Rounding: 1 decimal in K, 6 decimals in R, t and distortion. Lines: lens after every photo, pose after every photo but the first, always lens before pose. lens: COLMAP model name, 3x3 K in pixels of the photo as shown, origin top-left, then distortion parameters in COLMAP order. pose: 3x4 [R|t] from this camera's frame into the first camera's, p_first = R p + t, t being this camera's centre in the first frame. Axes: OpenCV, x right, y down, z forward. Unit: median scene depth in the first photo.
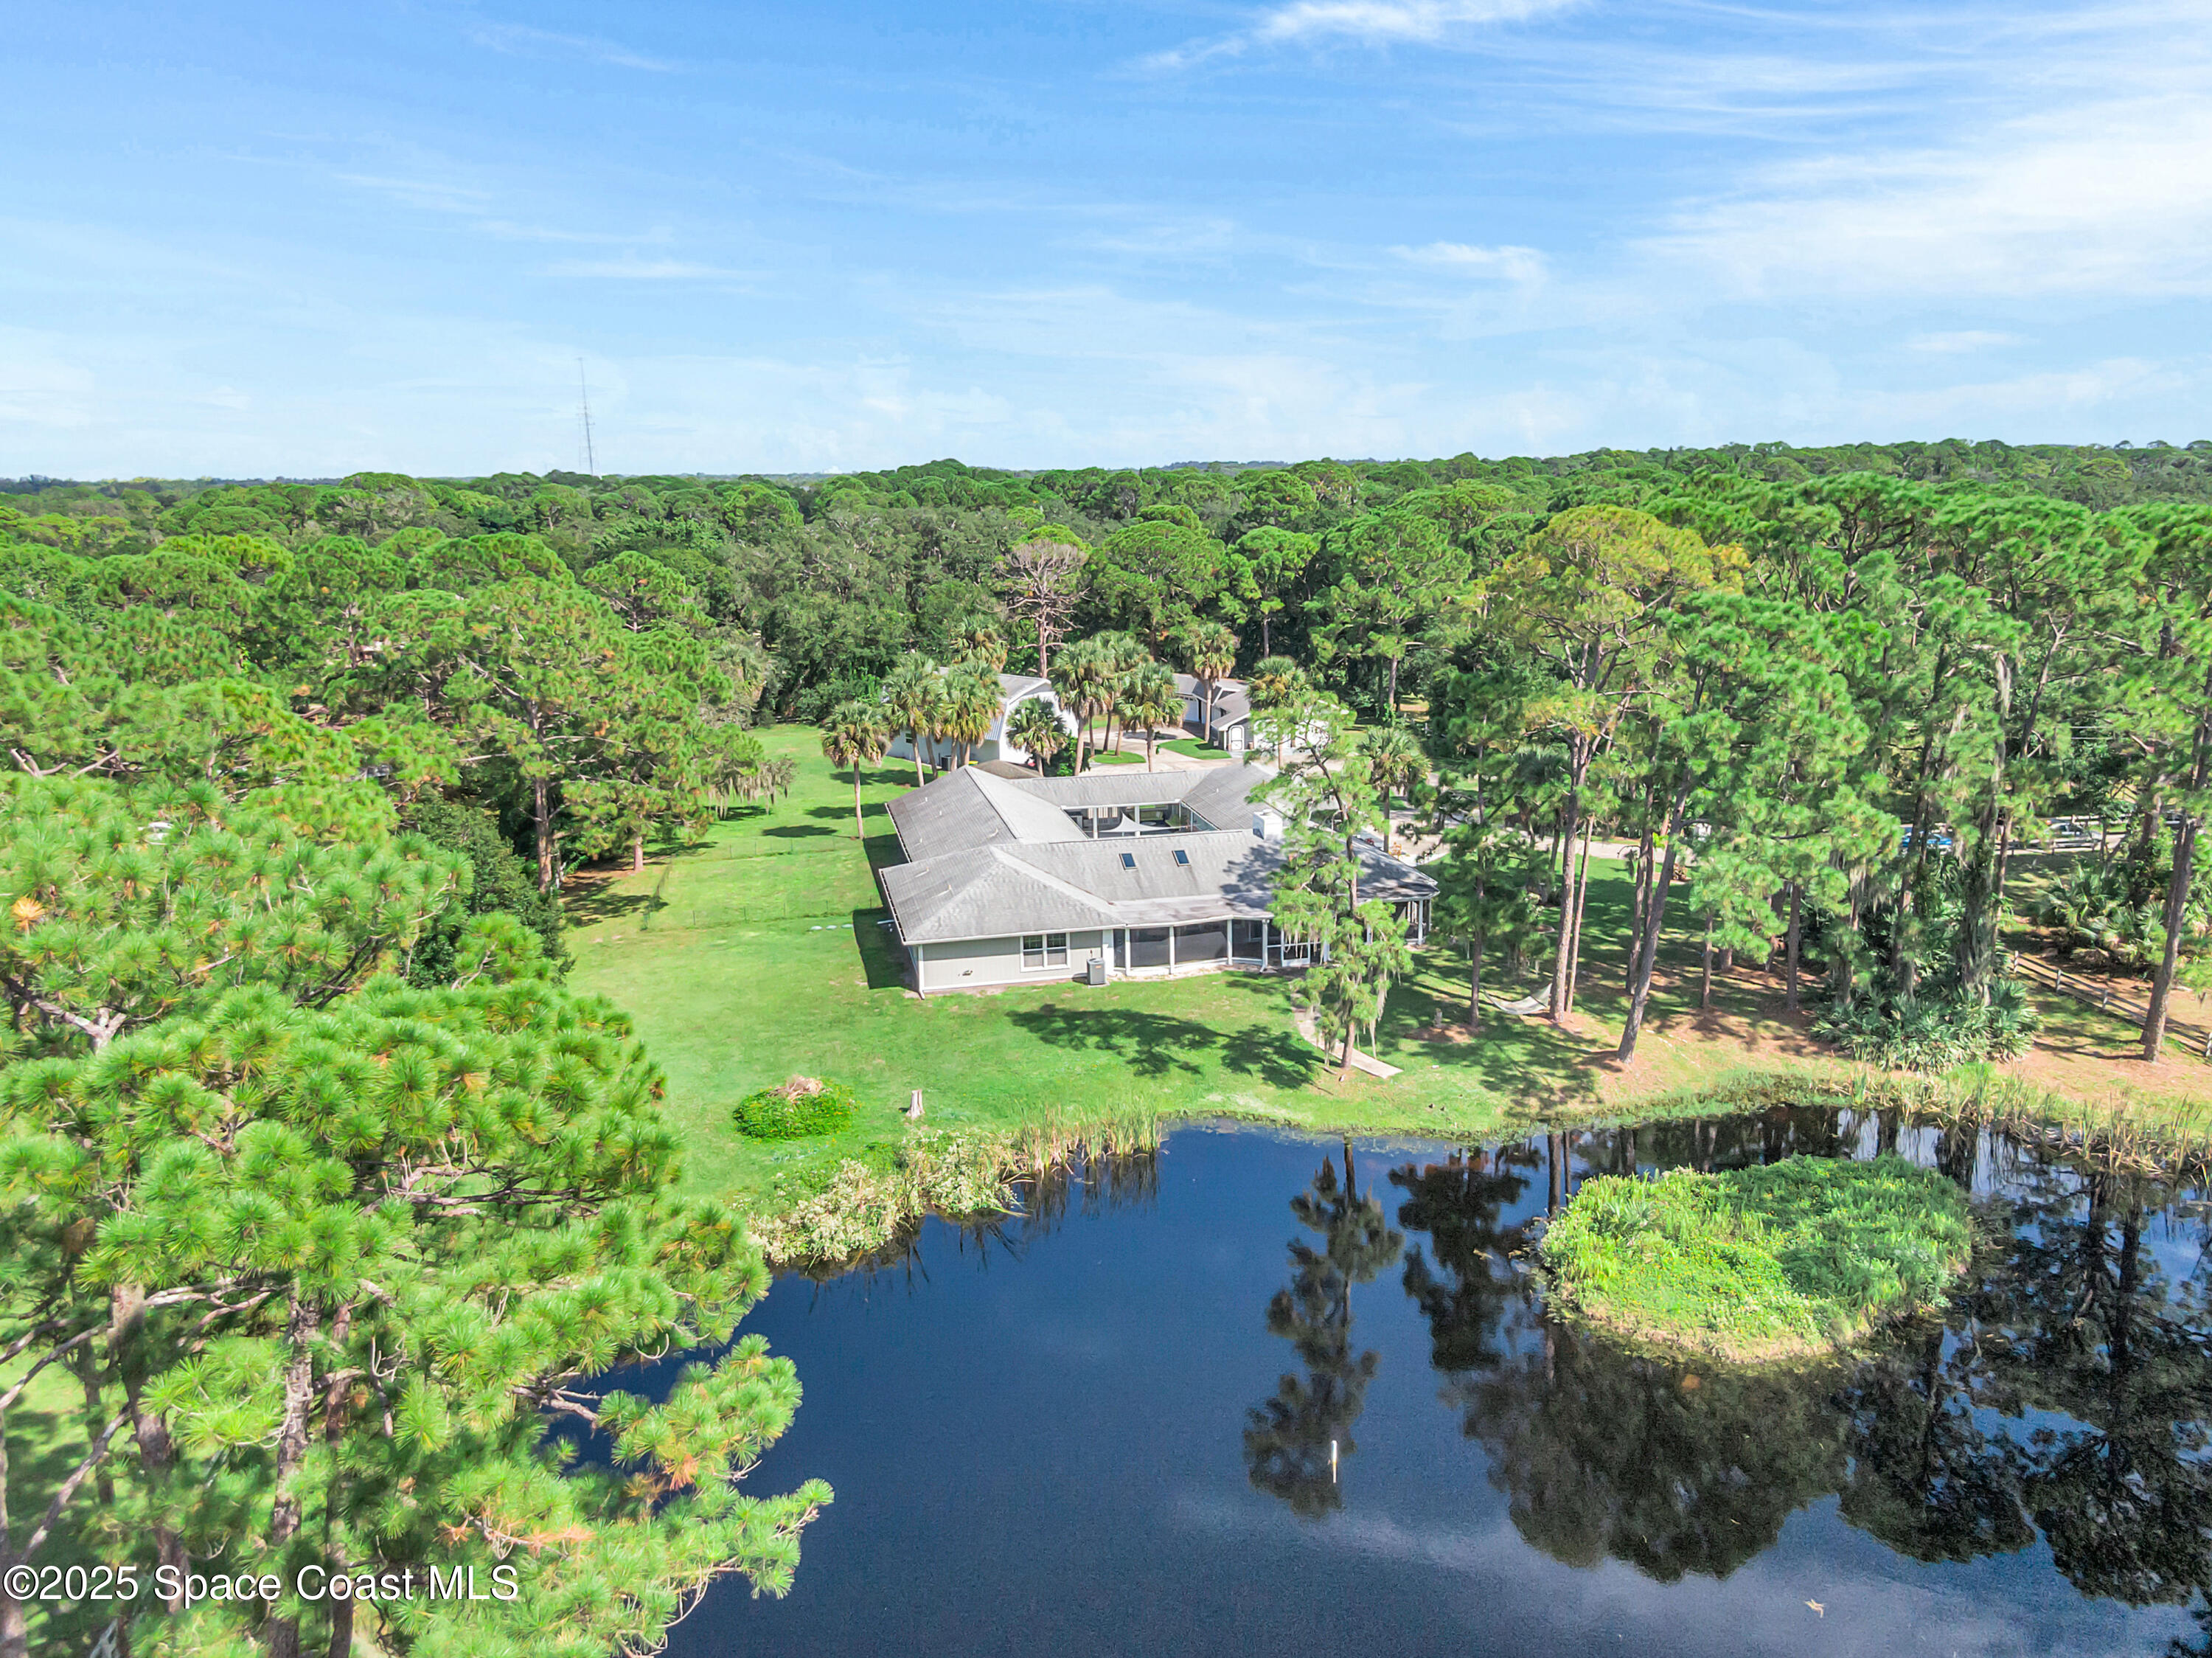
lens RADIAL K [[1580.0, 0, 1106.0], [0, 1580.0, 829.0], [0, 0, 1]] dist [0.067270, -0.134848]
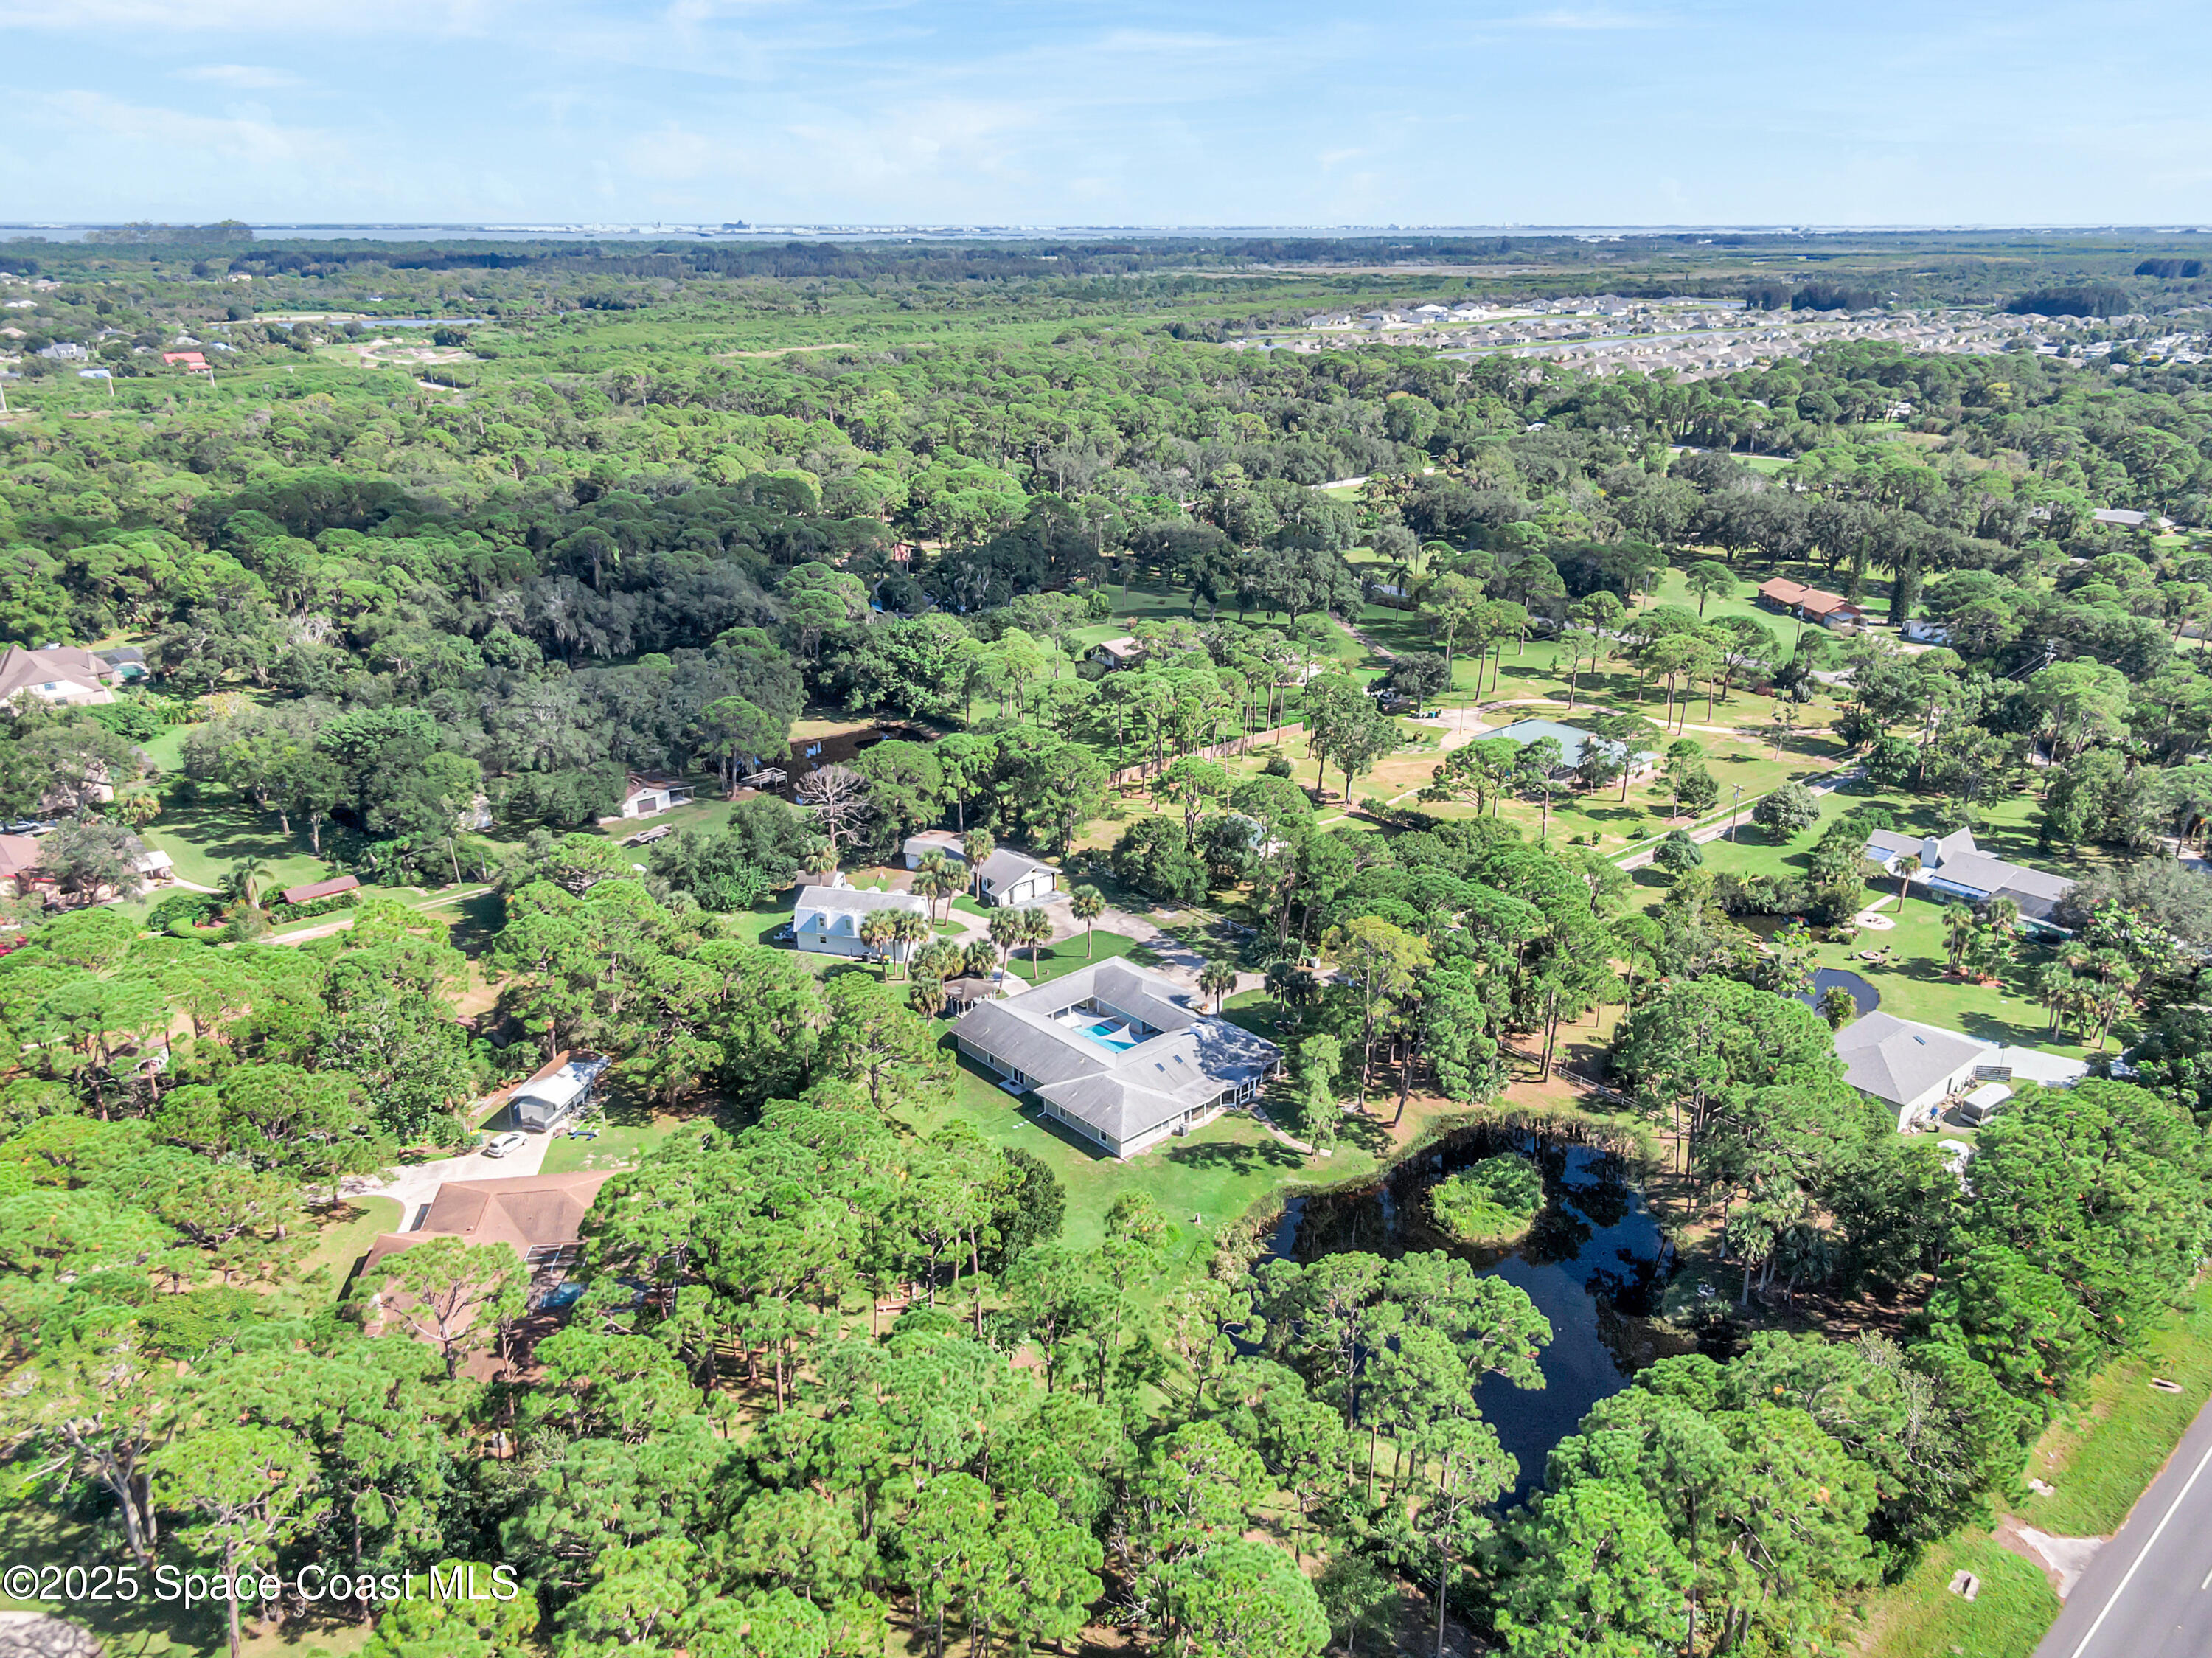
lens RADIAL K [[1613.6, 0, 1106.0], [0, 1613.6, 829.0], [0, 0, 1]] dist [0.092979, -0.200013]
pose [[0.862294, -0.152659, 0.482851, -1.238856], [0.087637, 0.984079, 0.154624, -0.751531], [-0.498768, -0.091016, 0.861944, -0.975429]]
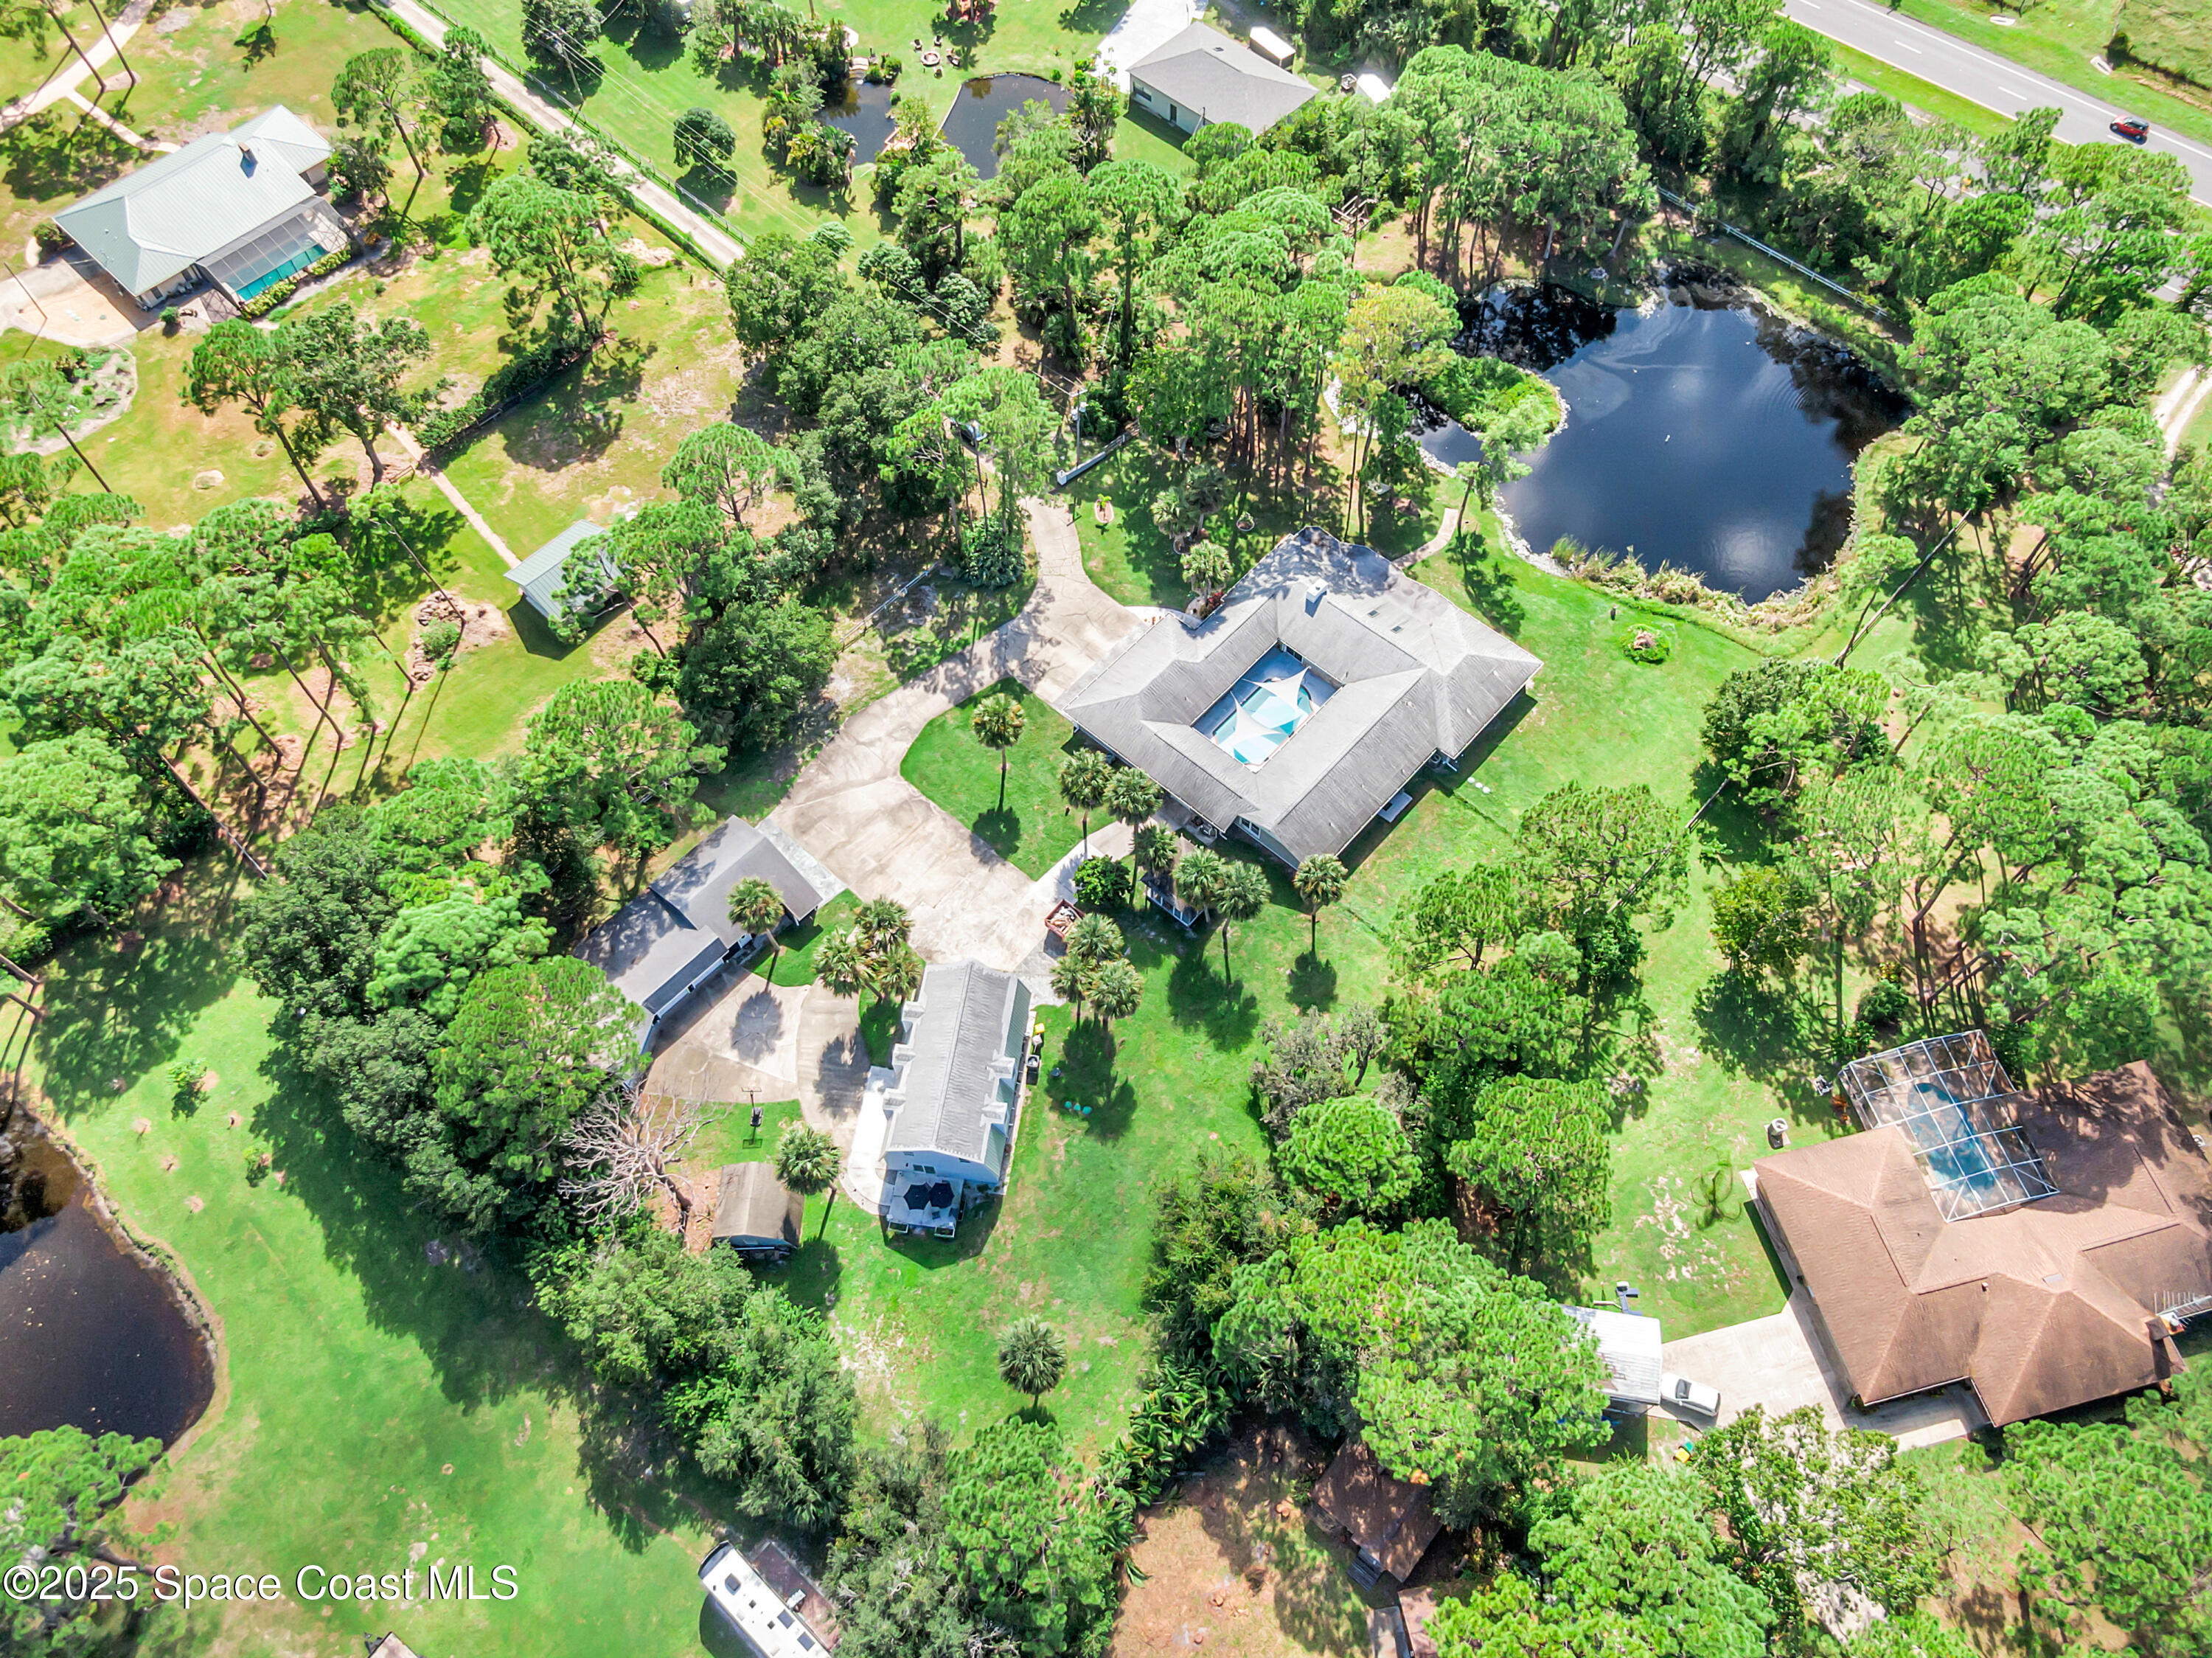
lens RADIAL K [[1591.4, 0, 1106.0], [0, 1591.4, 829.0], [0, 0, 1]] dist [0.033052, -0.039238]
pose [[-0.582989, -0.682818, 0.440322, -0.867726], [0.211418, 0.395787, 0.893675, -1.832981], [-0.784491, 0.614095, -0.086380, 1.805783]]
